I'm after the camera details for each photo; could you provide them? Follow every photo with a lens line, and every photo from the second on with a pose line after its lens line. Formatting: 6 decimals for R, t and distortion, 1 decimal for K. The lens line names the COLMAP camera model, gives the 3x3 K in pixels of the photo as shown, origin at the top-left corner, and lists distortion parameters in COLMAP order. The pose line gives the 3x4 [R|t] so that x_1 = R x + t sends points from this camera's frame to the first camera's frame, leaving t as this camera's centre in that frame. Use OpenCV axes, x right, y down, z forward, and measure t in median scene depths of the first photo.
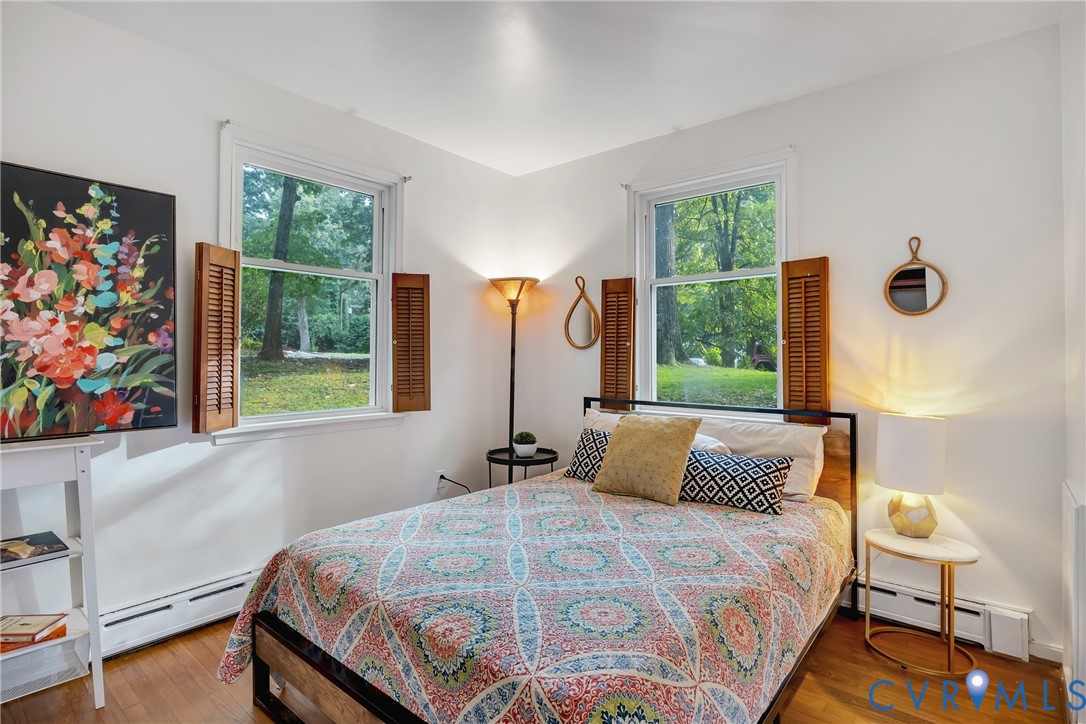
lens RADIAL K [[536.8, 0, 543.6], [0, 536.8, 350.4], [0, 0, 1]] dist [-0.004492, 0.000440]
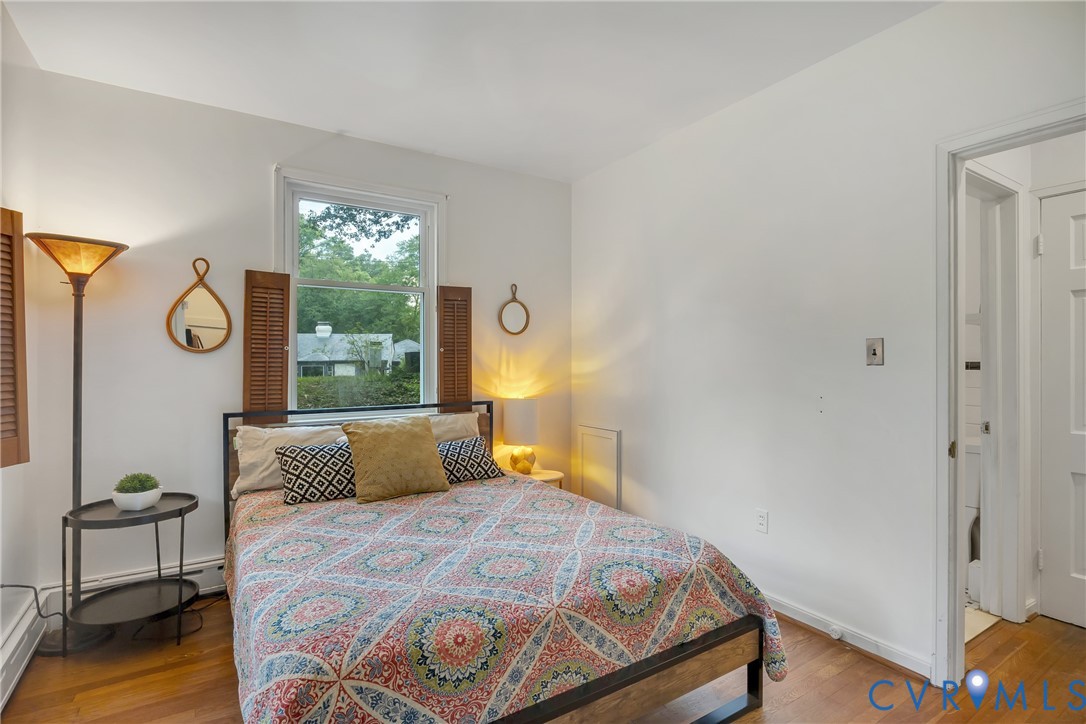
lens RADIAL K [[536.8, 0, 543.4], [0, 536.8, 364.7], [0, 0, 1]] dist [-0.004492, 0.000440]
pose [[0.299202, -0.009987, 0.954138, -0.777680], [-0.005101, 0.999914, 0.012065, 0.003515], [-0.954176, -0.008477, 0.299125, 0.451628]]
